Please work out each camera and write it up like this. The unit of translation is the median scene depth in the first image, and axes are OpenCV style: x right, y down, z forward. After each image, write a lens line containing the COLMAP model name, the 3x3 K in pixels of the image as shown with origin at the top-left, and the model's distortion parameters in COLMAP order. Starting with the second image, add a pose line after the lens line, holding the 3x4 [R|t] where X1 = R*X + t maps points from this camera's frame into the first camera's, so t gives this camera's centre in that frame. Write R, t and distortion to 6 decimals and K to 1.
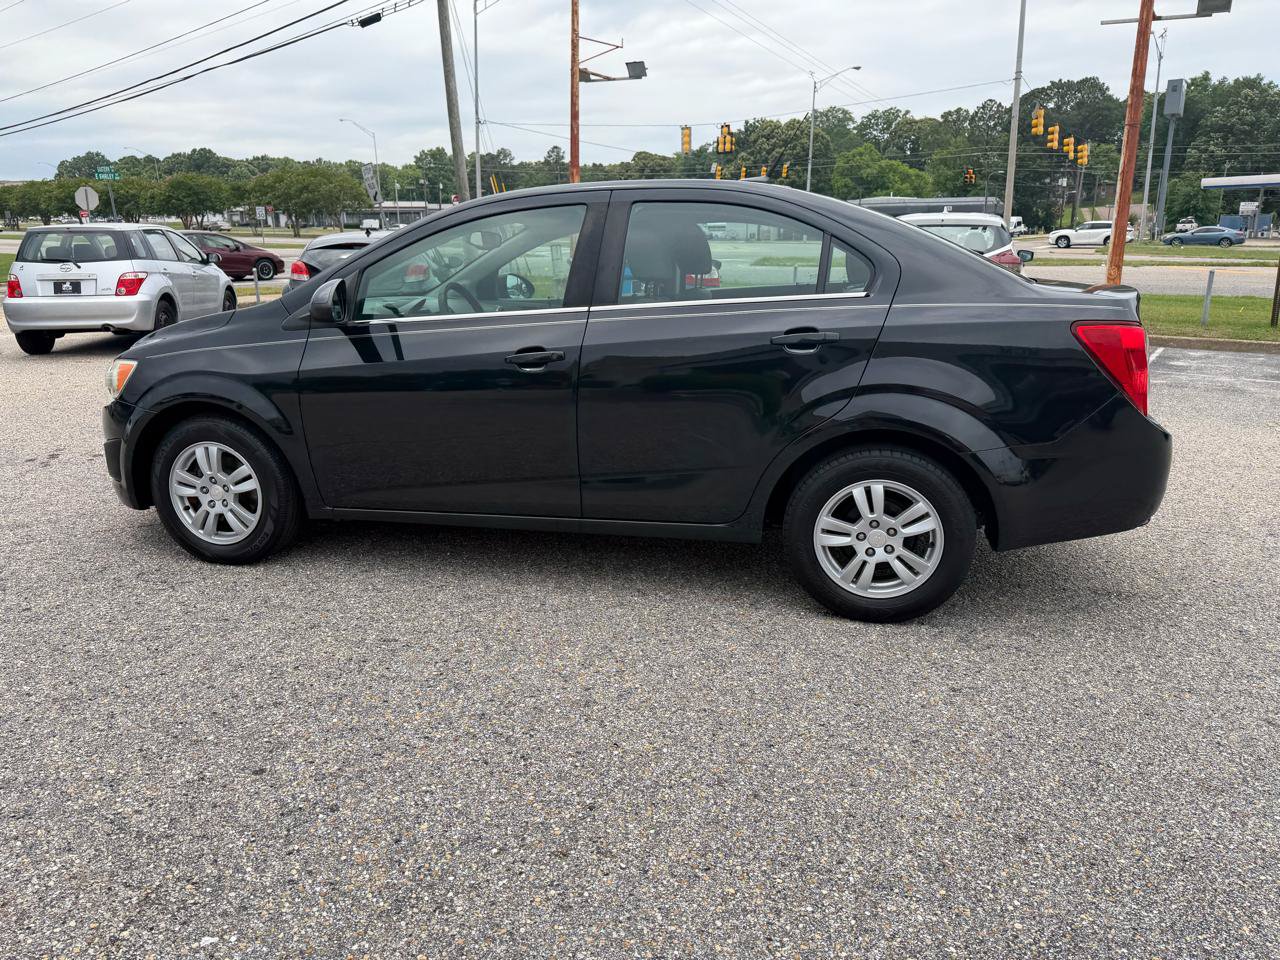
lens RADIAL K [[908.4, 0, 630.4], [0, 908.4, 472.7], [0, 0, 1]] dist [0.026805, -0.033490]
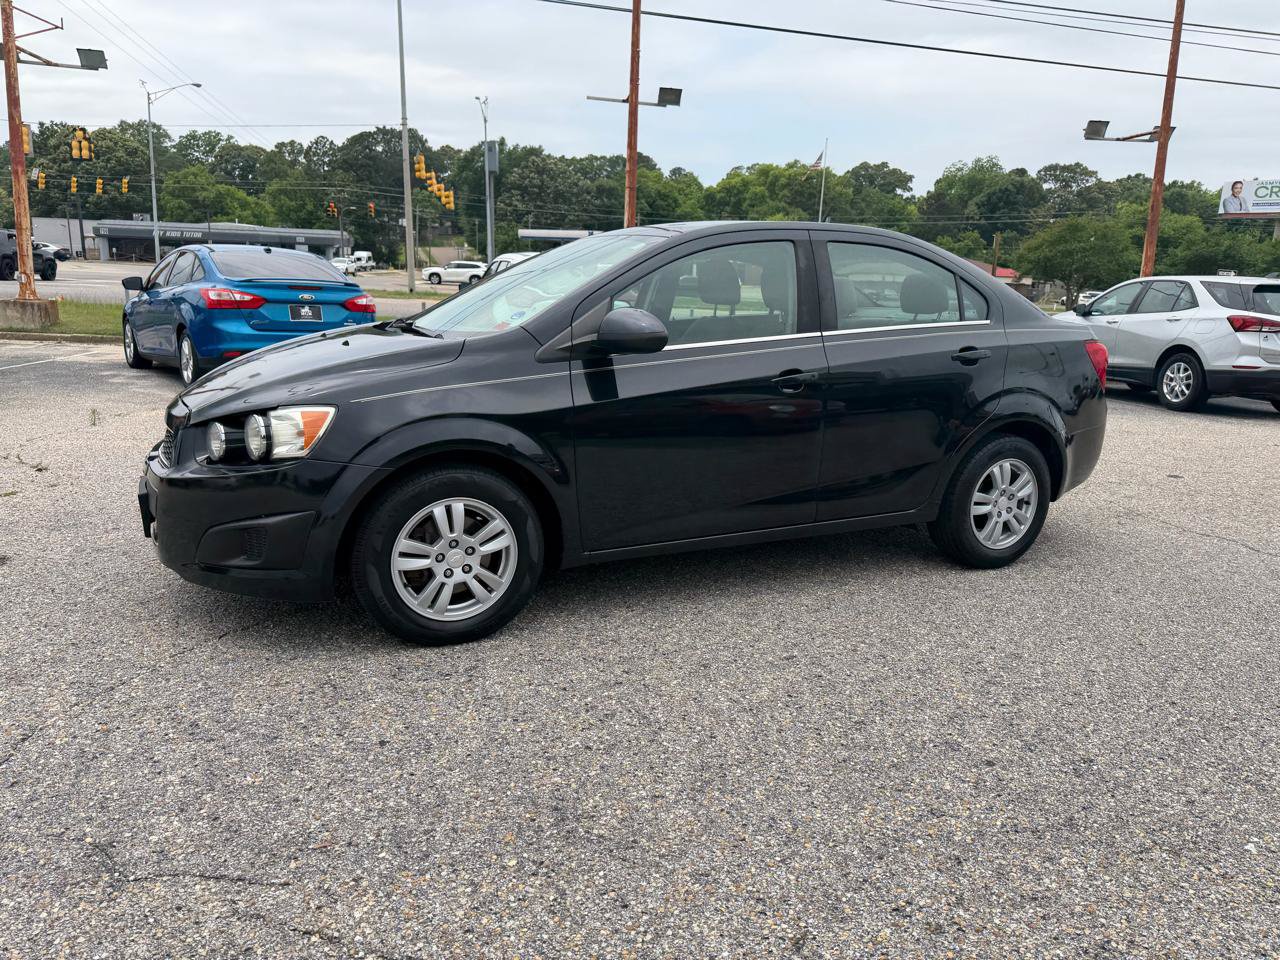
lens RADIAL K [[908.4, 0, 634.9], [0, 908.4, 478.0], [0, 0, 1]] dist [0.026805, -0.033490]
pose [[0.768015, -0.103796, 0.631965, -0.843521], [0.120784, 0.992546, 0.016233, -0.044492], [-0.628939, 0.063864, 0.774827, 0.252762]]
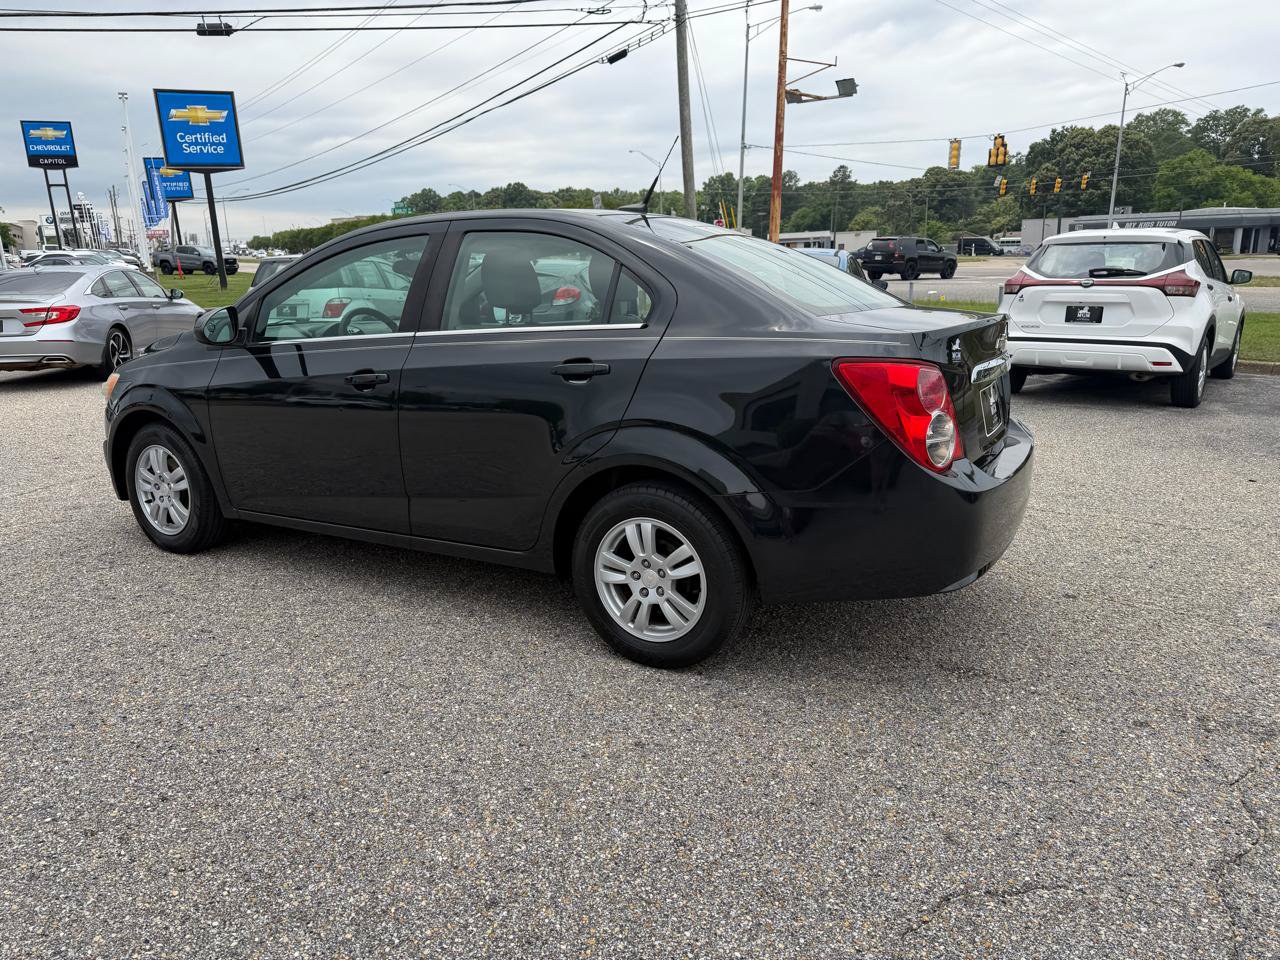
lens RADIAL K [[908.4, 0, 628.6], [0, 908.4, 474.8], [0, 0, 1]] dist [0.026805, -0.033490]
pose [[0.953615, 0.057695, -0.295448, 0.446579], [-0.063672, 0.997914, -0.010639, -0.021360], [0.294218, 0.028958, 0.955300, 0.070006]]
